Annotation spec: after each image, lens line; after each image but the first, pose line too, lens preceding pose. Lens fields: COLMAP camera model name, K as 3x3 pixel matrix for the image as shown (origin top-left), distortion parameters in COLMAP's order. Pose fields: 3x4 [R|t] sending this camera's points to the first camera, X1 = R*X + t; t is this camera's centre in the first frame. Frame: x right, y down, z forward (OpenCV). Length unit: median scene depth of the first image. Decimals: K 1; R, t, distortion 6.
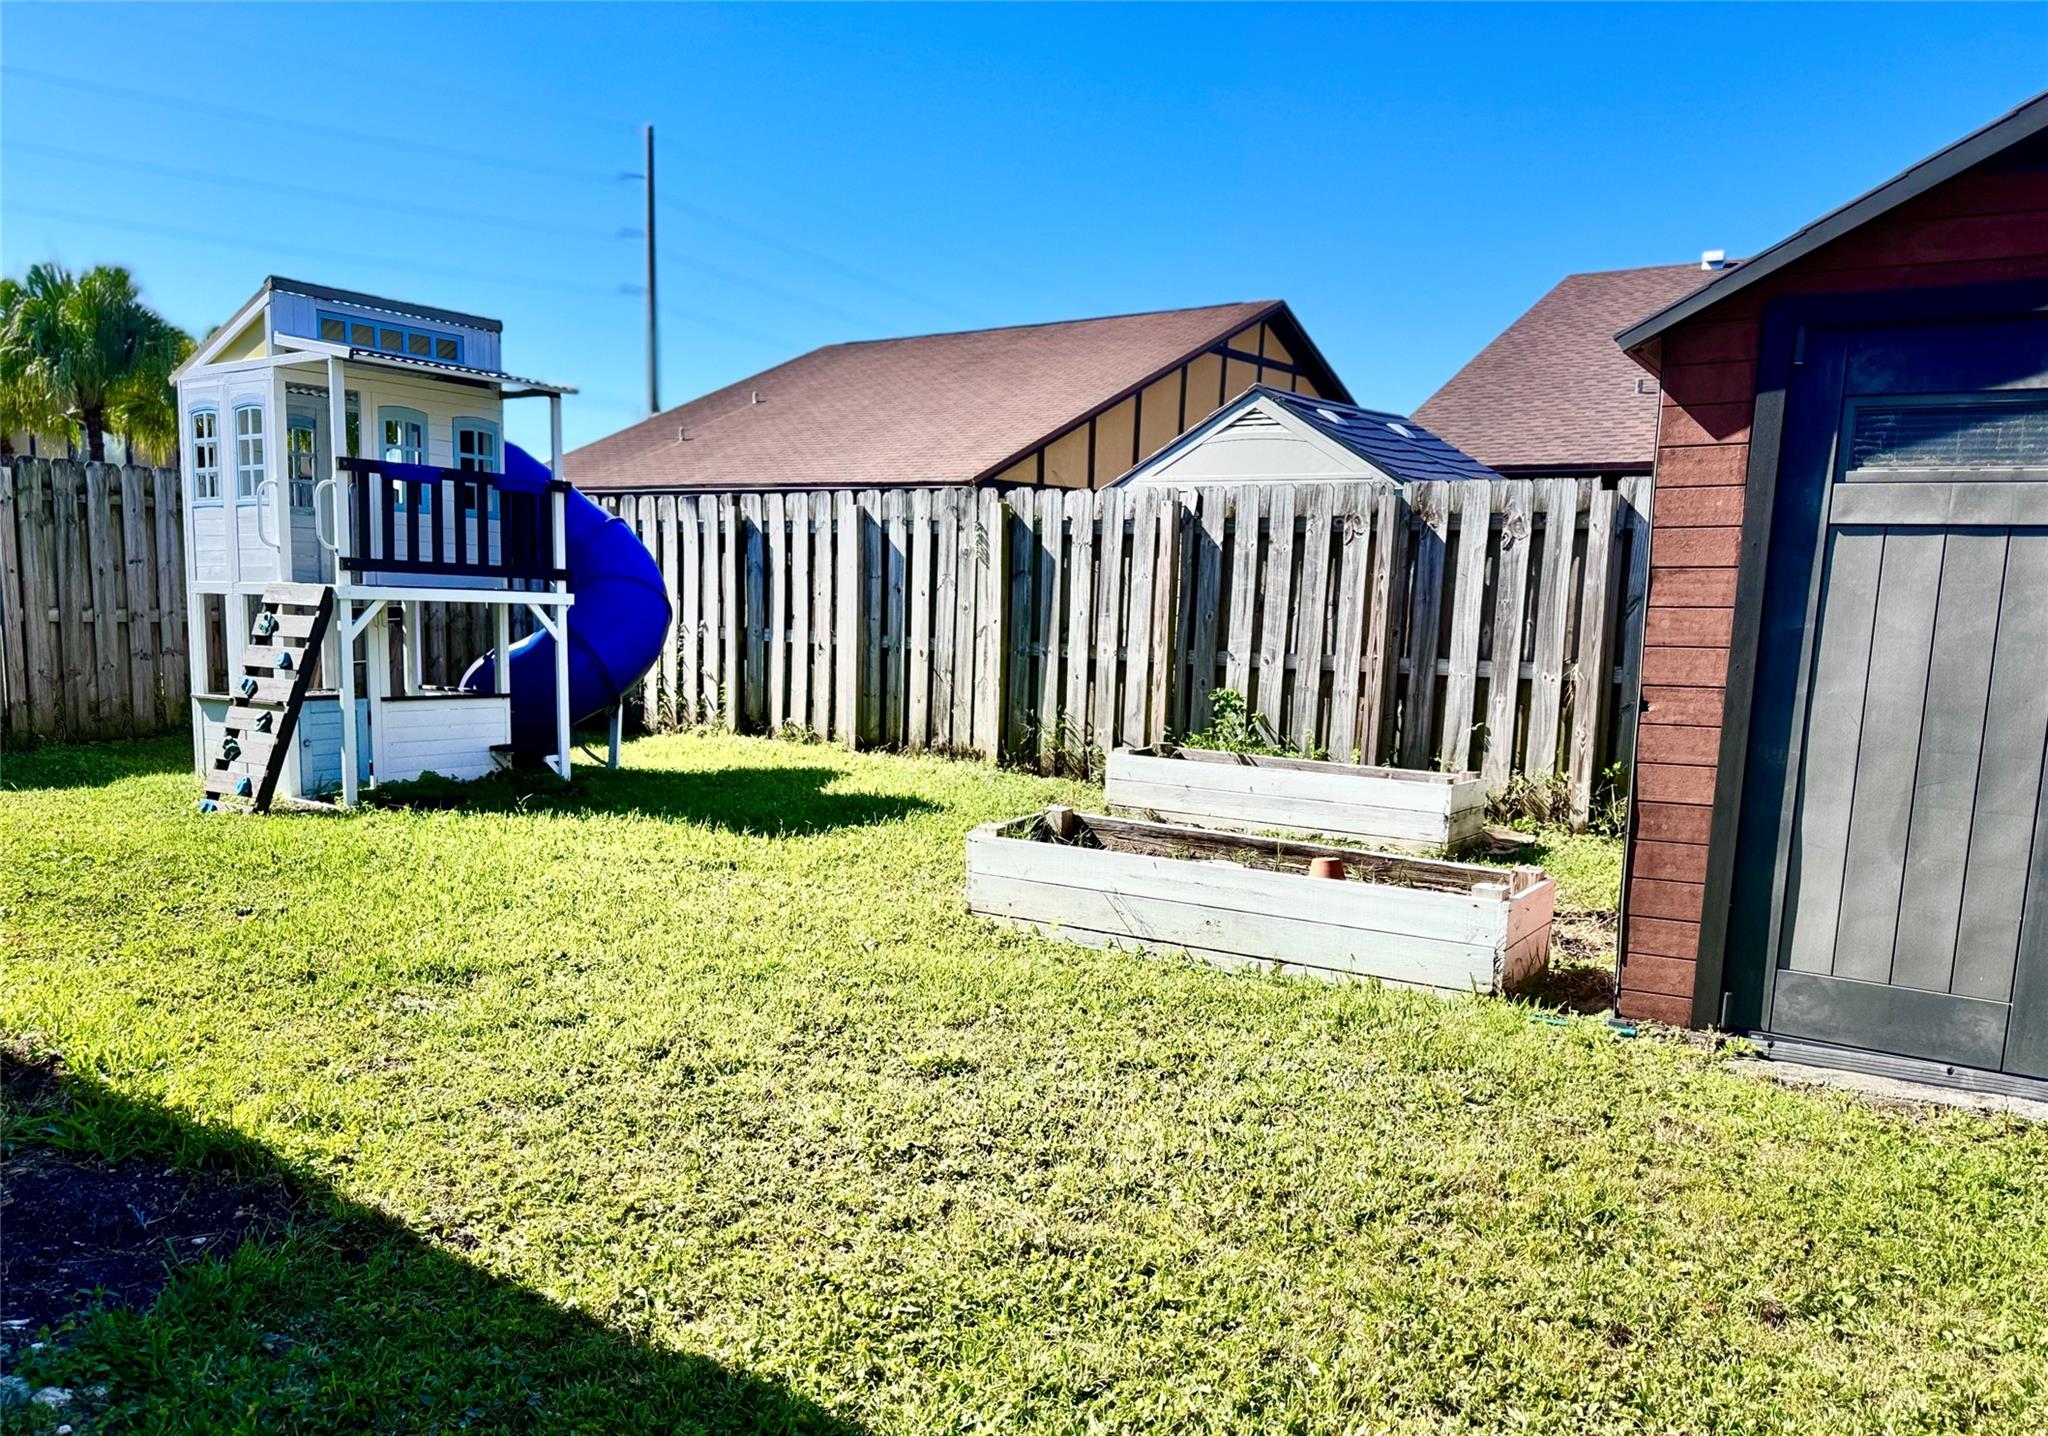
lens RADIAL K [[1479.8, 0, 1000.7], [0, 1479.8, 813.0], [0, 0, 1]] dist [-0.000137, 0.000754]
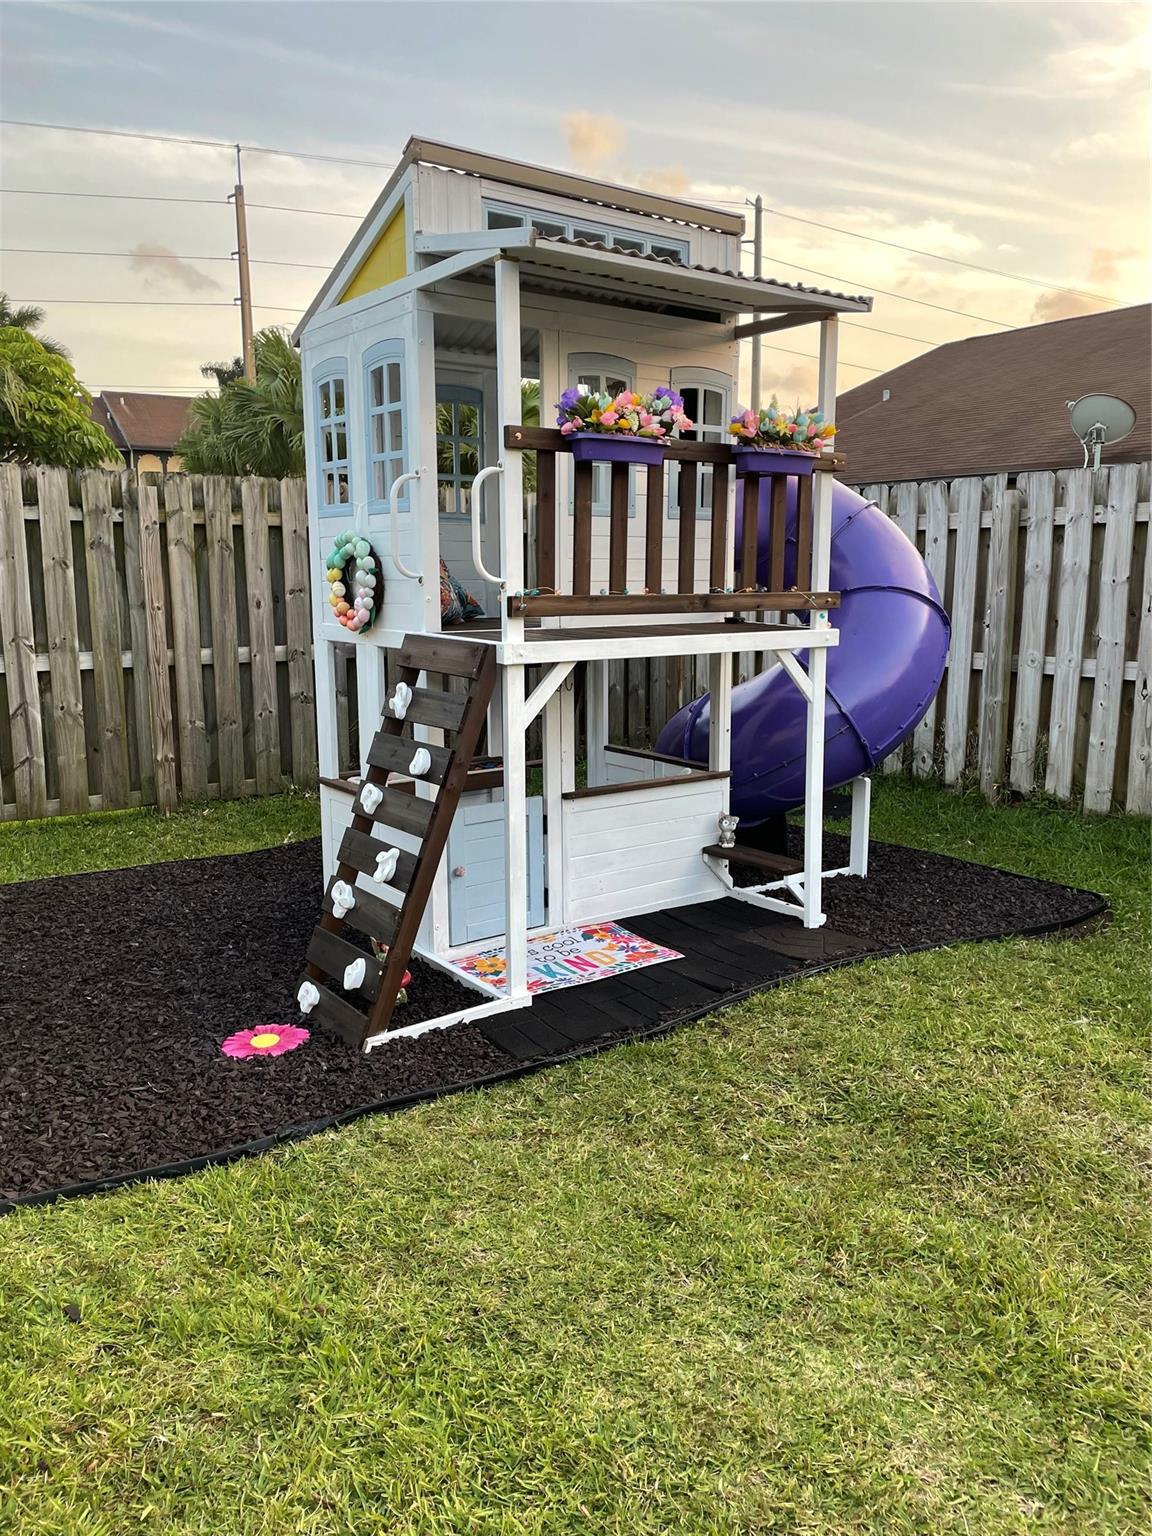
lens RADIAL K [[1155.9, 0, 576.1], [0, 1155.9, 769.4], [0, 0, 1]] dist [0.000882, -0.000867]
pose [[0.933841, 0.029627, -0.356459, -0.224275], [-0.022929, 0.999472, 0.023003, -0.100732], [0.356953, -0.013308, 0.934028, 0.509589]]
